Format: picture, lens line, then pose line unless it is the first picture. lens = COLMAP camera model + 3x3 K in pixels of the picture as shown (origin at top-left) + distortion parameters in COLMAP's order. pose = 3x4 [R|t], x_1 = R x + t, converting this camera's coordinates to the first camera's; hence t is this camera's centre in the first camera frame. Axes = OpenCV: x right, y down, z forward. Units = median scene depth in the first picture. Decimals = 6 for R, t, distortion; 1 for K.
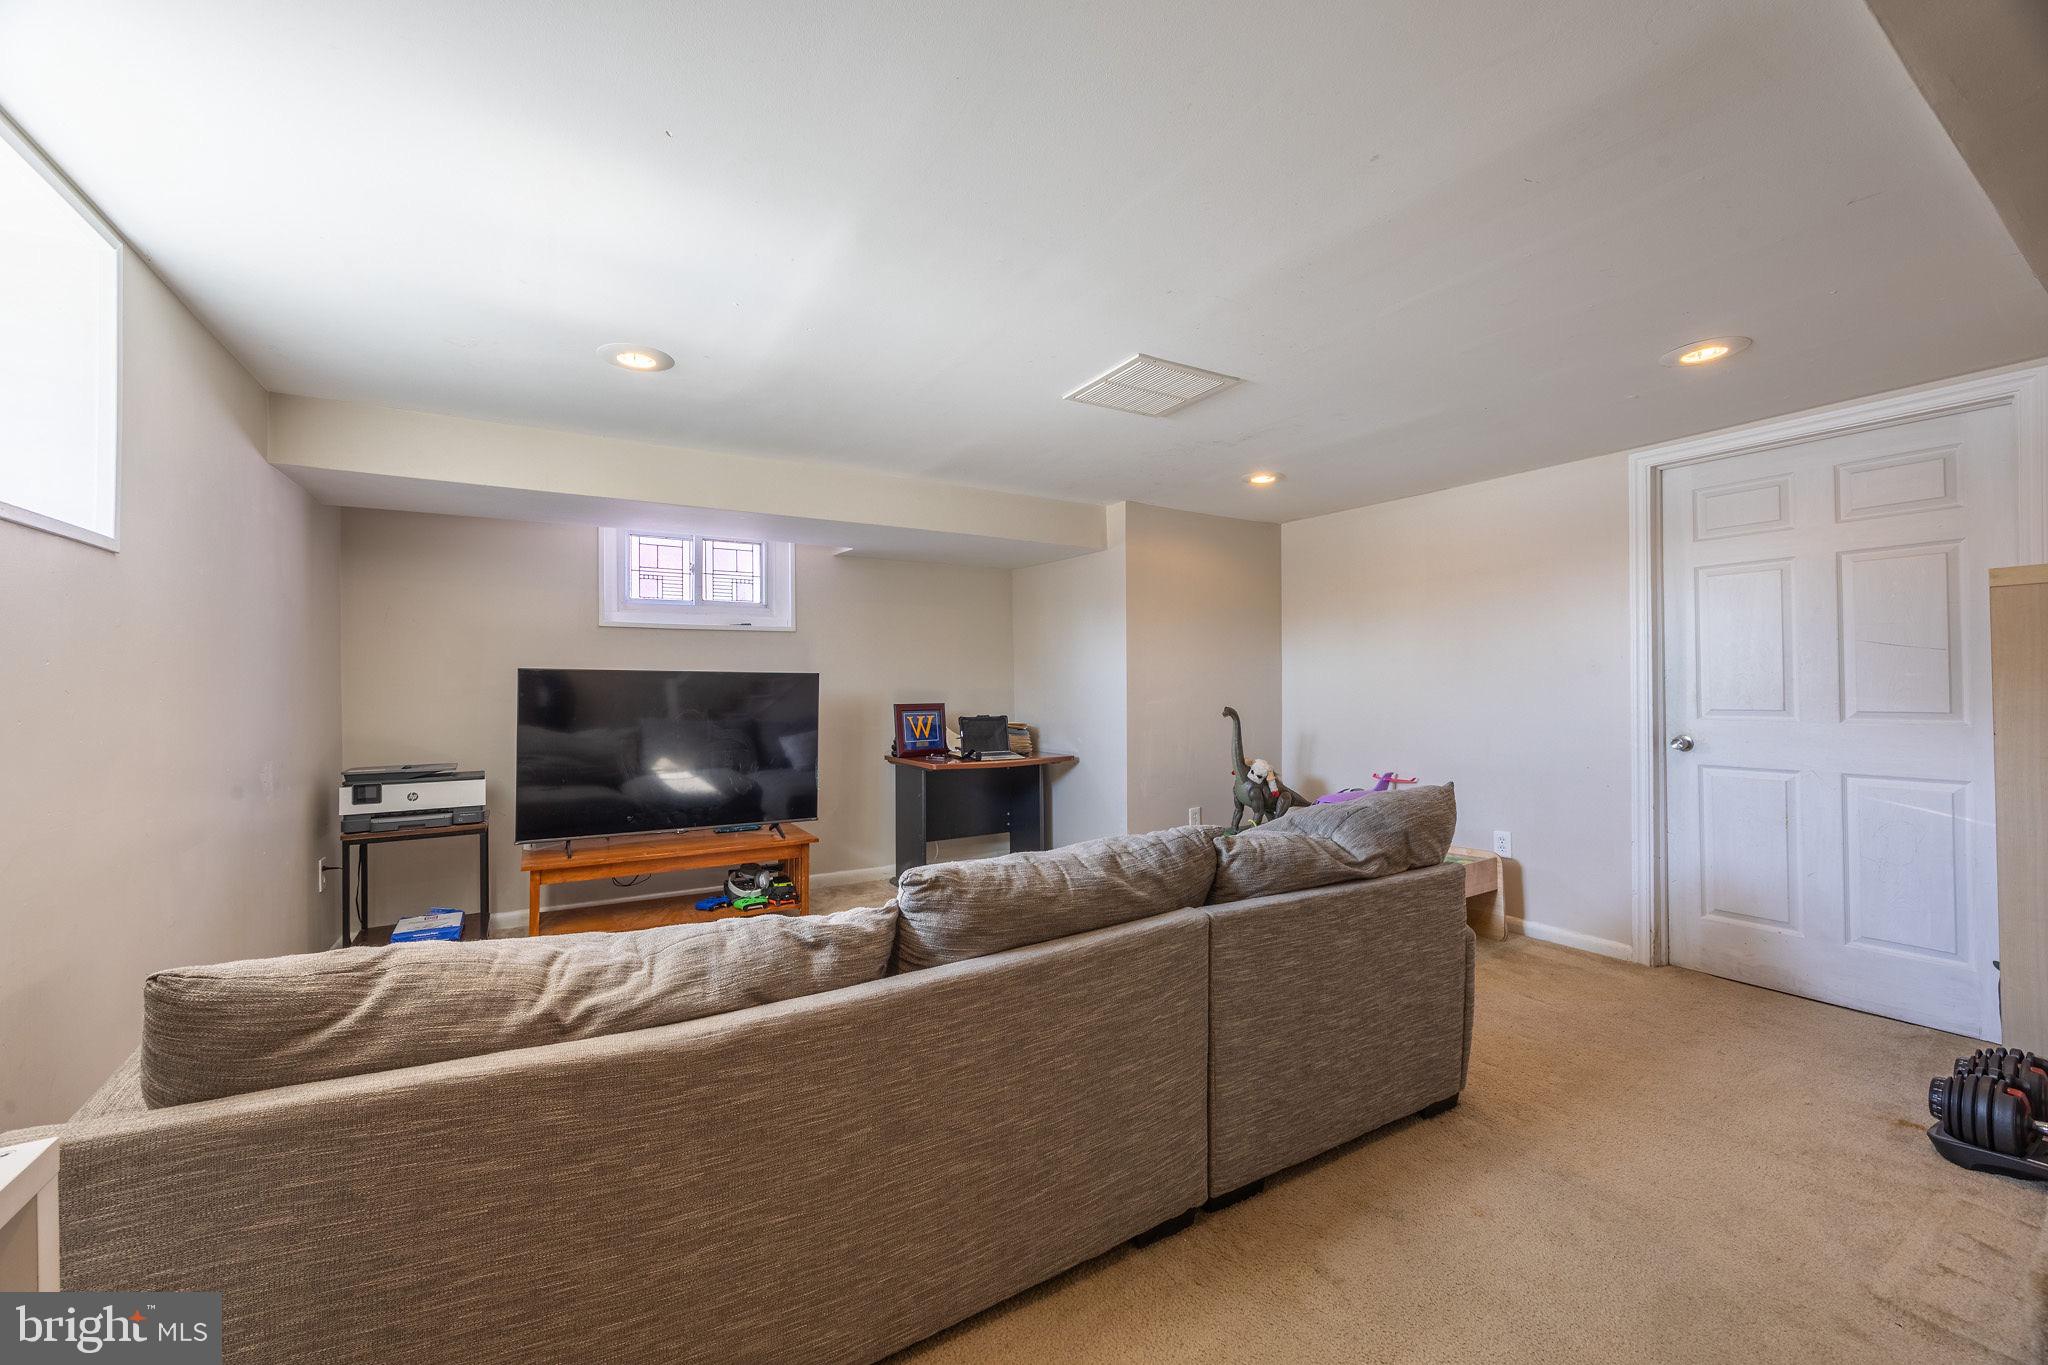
lens RADIAL K [[775.0, 0, 1017.1], [0, 775.0, 679.6], [0, 0, 1]] dist [-0.005305, 0.000772]
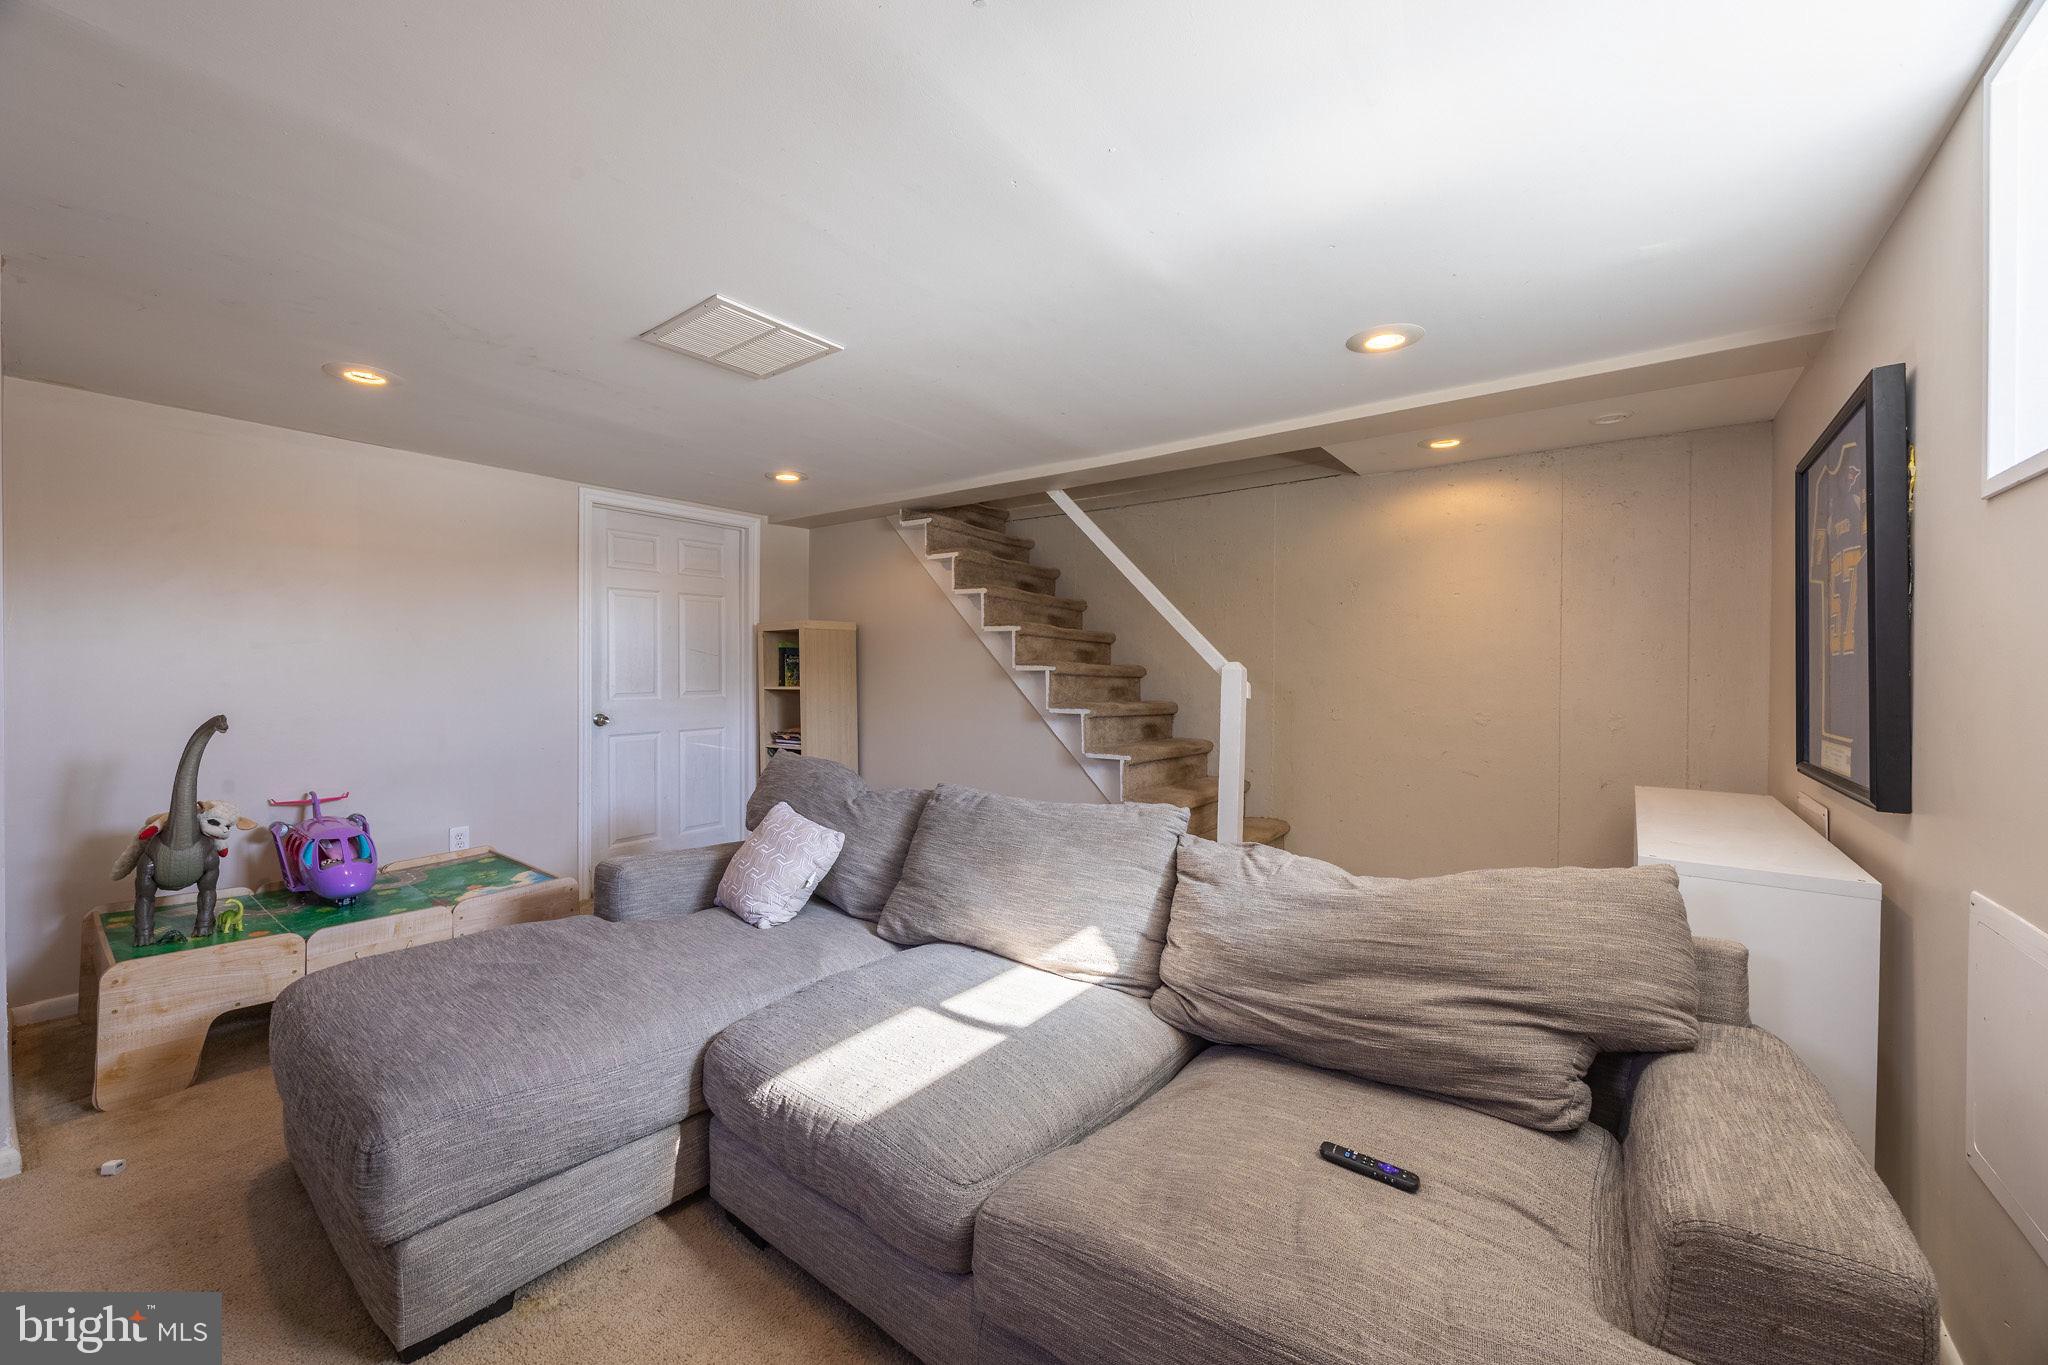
lens RADIAL K [[775.0, 0, 1017.1], [0, 775.0, 679.6], [0, 0, 1]] dist [-0.005305, 0.000772]
pose [[-0.364110, -0.003817, 0.931348, -0.645810], [-0.000492, 0.999992, 0.003906, 0.008175], [-0.931356, 0.000964, -0.364109, 0.855647]]
